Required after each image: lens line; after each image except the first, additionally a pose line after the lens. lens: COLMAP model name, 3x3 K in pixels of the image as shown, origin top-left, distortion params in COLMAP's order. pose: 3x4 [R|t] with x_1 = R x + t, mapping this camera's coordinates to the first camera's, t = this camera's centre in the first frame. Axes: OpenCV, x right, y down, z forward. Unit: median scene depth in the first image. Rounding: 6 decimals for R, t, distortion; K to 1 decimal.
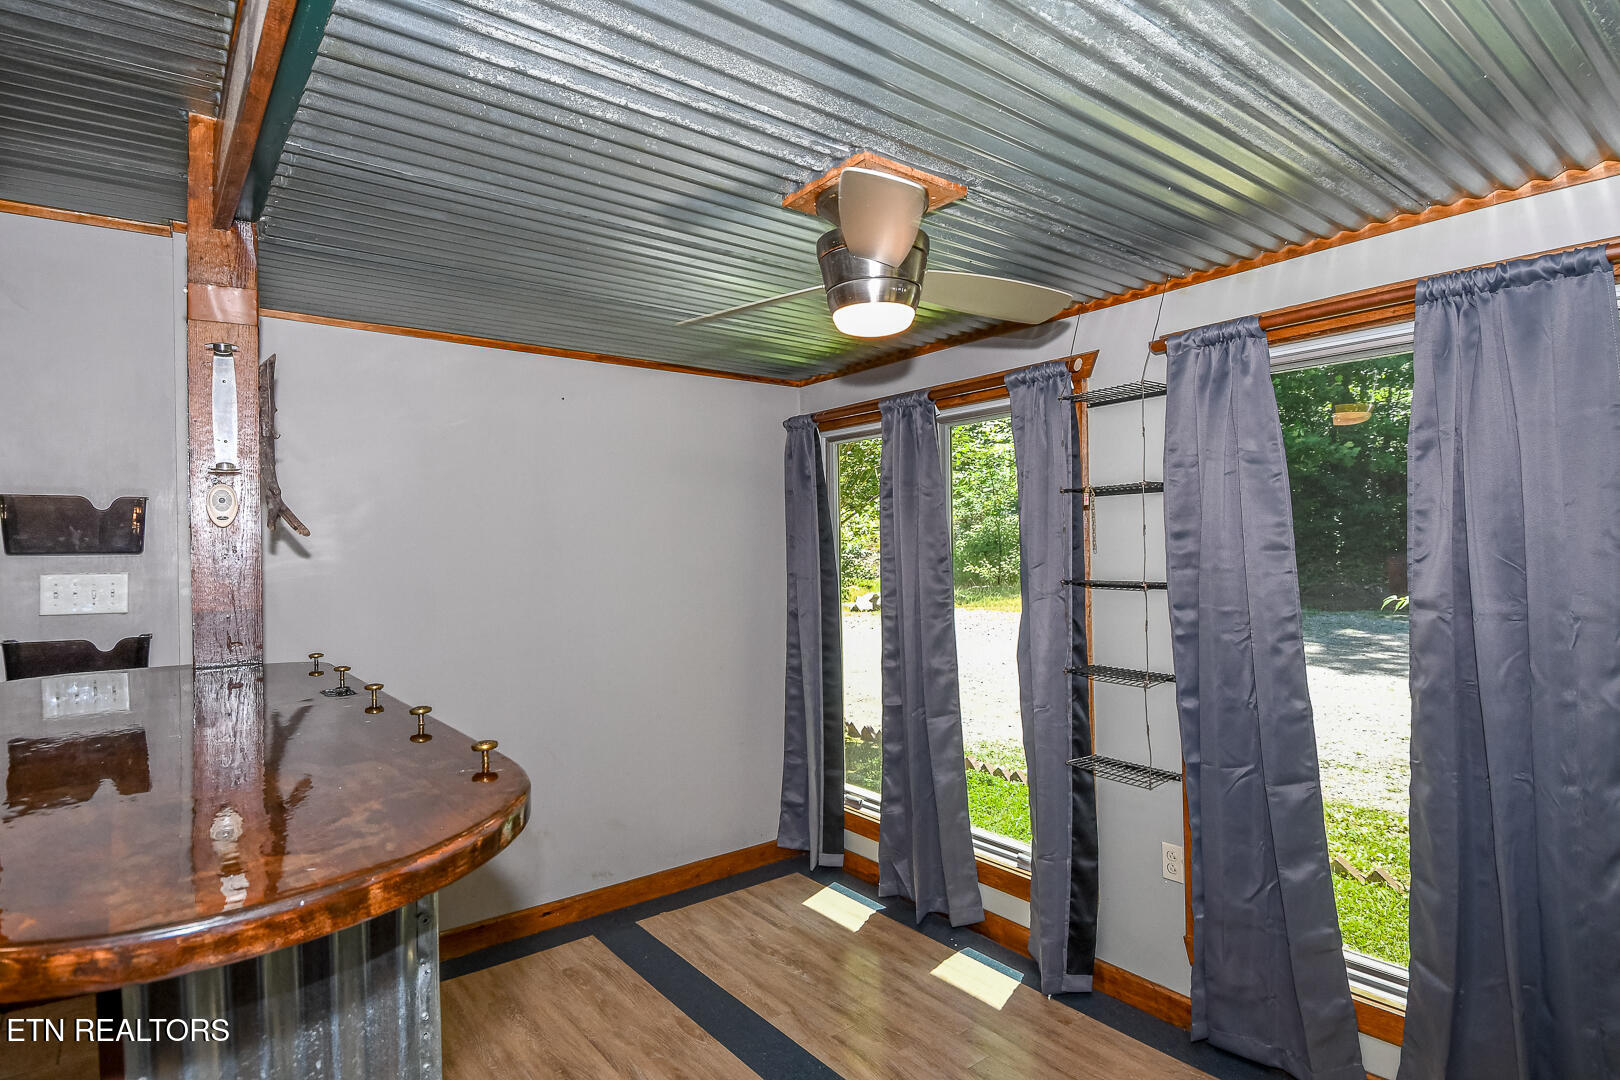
lens RADIAL K [[852.2, 0, 808.6], [0, 852.2, 535.4], [0, 0, 1]] dist [0.044755, -0.051295]
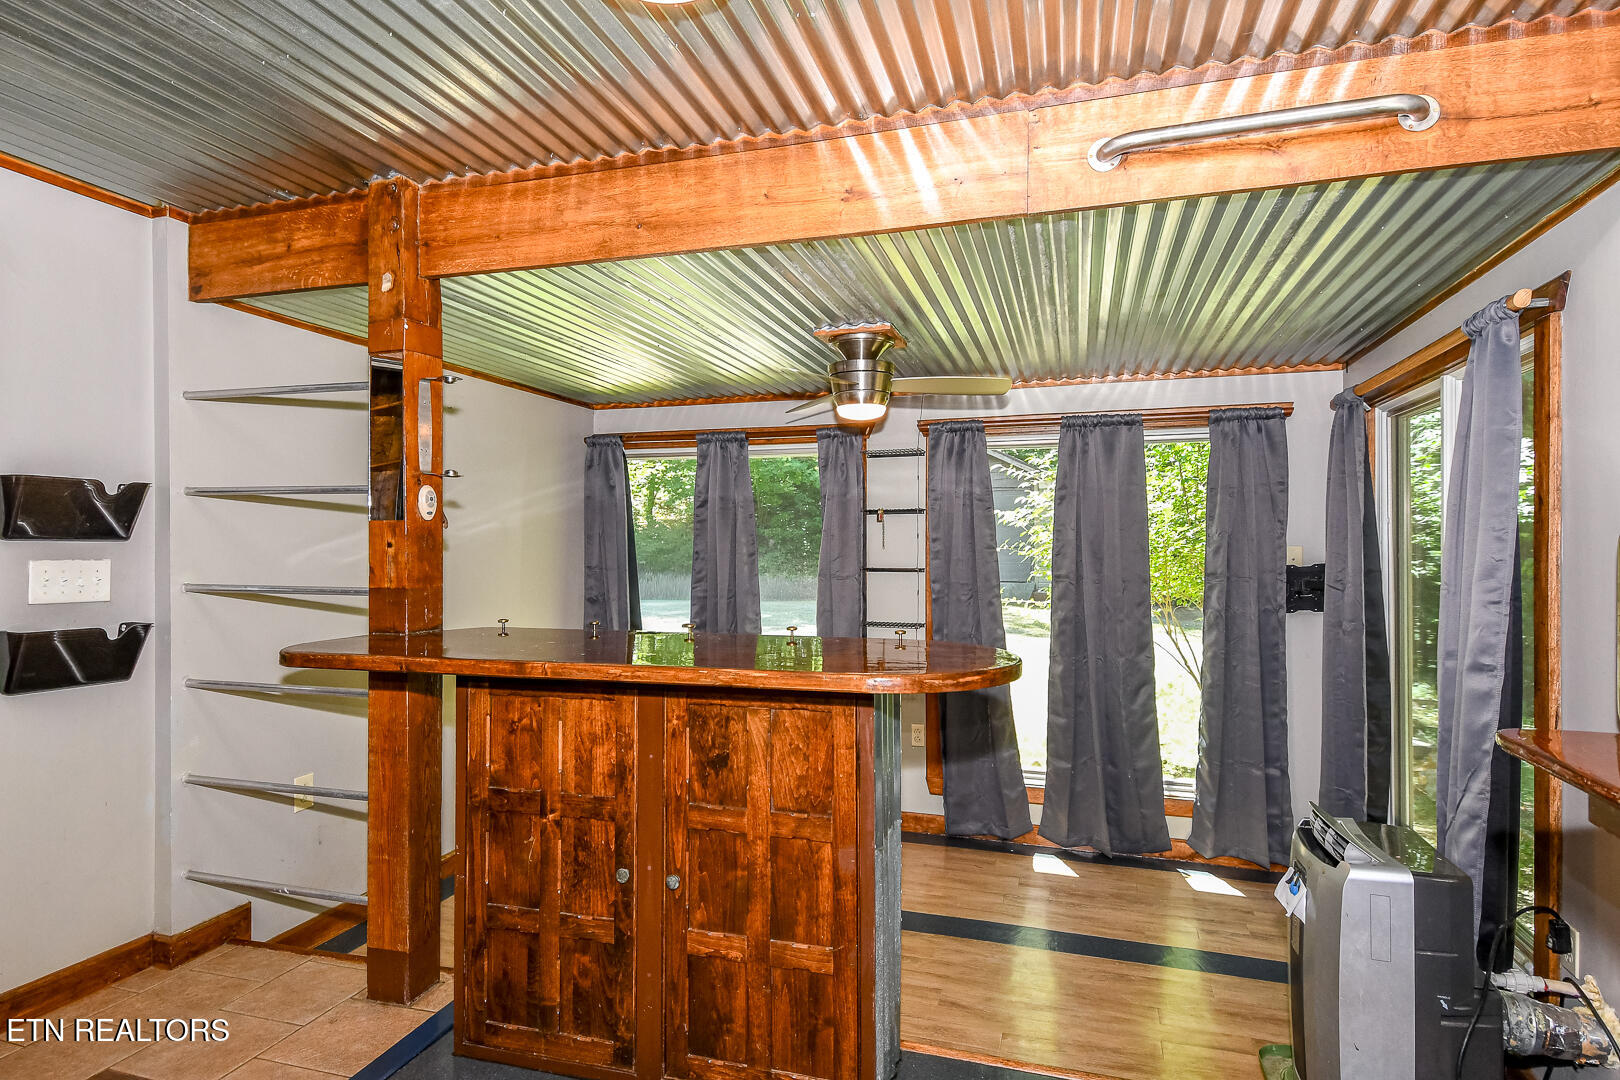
lens RADIAL K [[869.3, 0, 810.0], [0, 869.3, 540.0], [0, 0, 1]] dist [0.064394, 0.000081]
pose [[0.833701, 0.017378, 0.551942, -0.794179], [-0.019631, 0.999806, -0.001826, 0.008864], [-0.551867, -0.009313, 0.833880, -0.339409]]
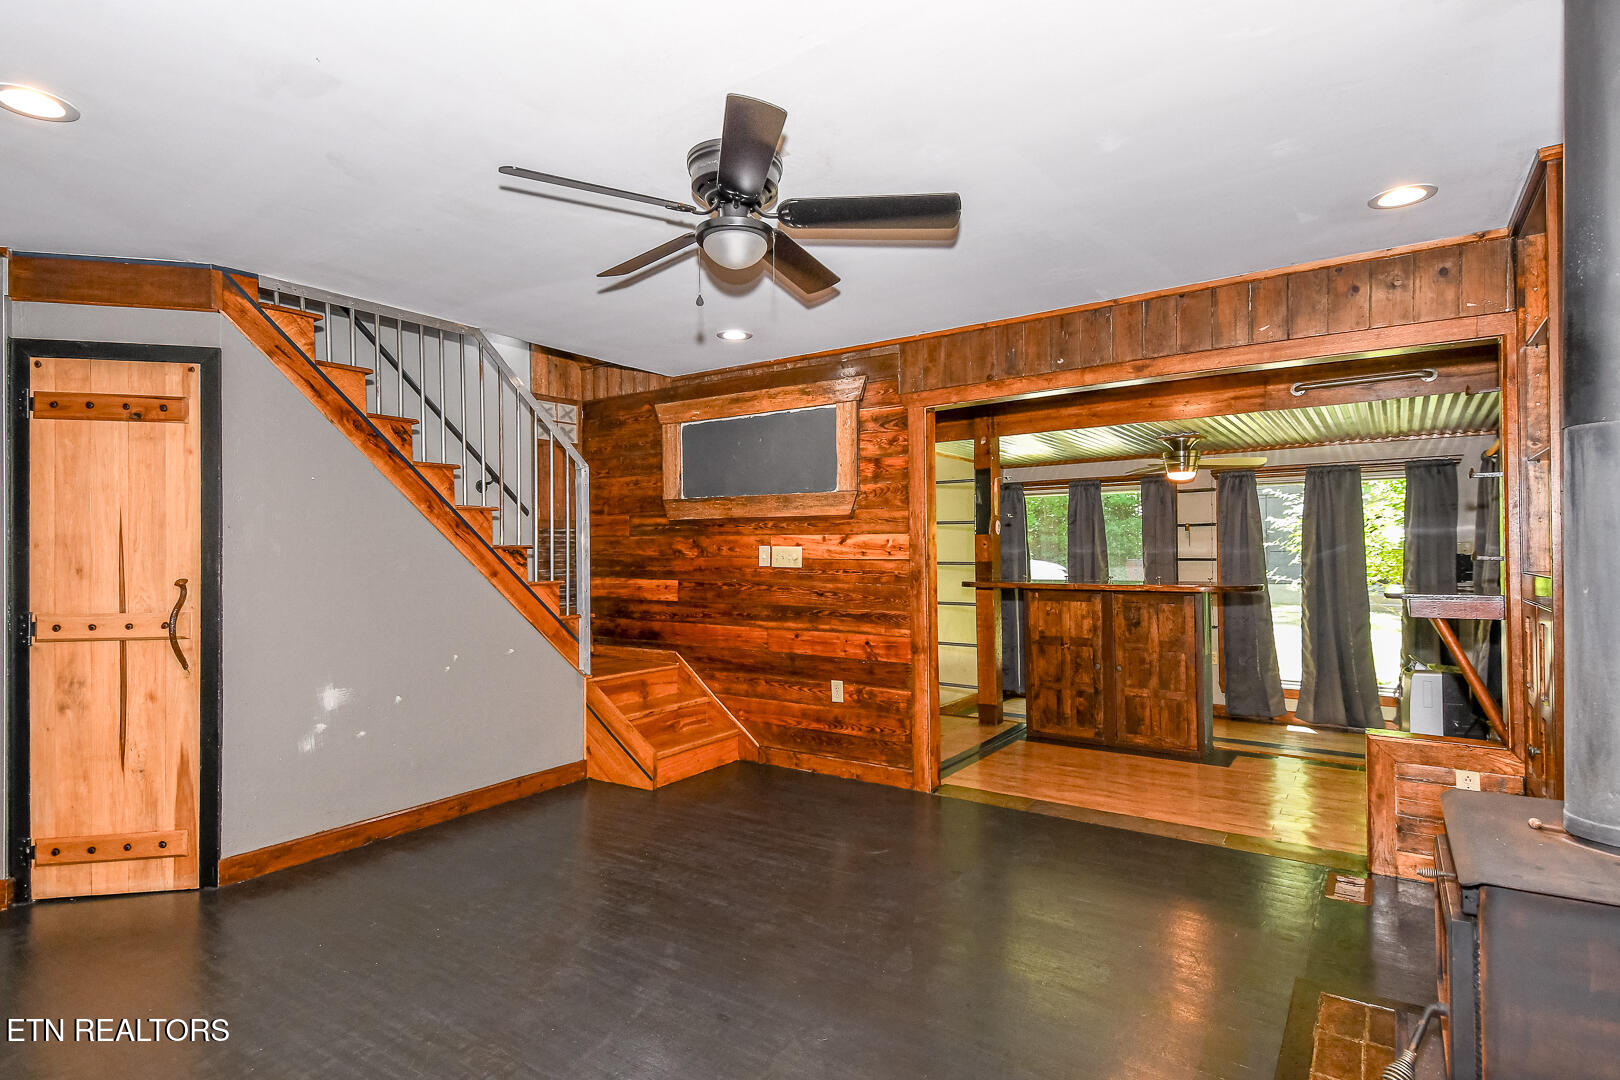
lens RADIAL K [[851.7, 0, 815.2], [0, 851.7, 537.7], [0, 0, 1]] dist [0.071494, -0.060183]
pose [[0.957397, 0.013024, 0.288482, -1.843366], [-0.011296, 0.999907, -0.007652, 0.028377], [-0.288555, 0.004067, 0.957455, -1.481573]]
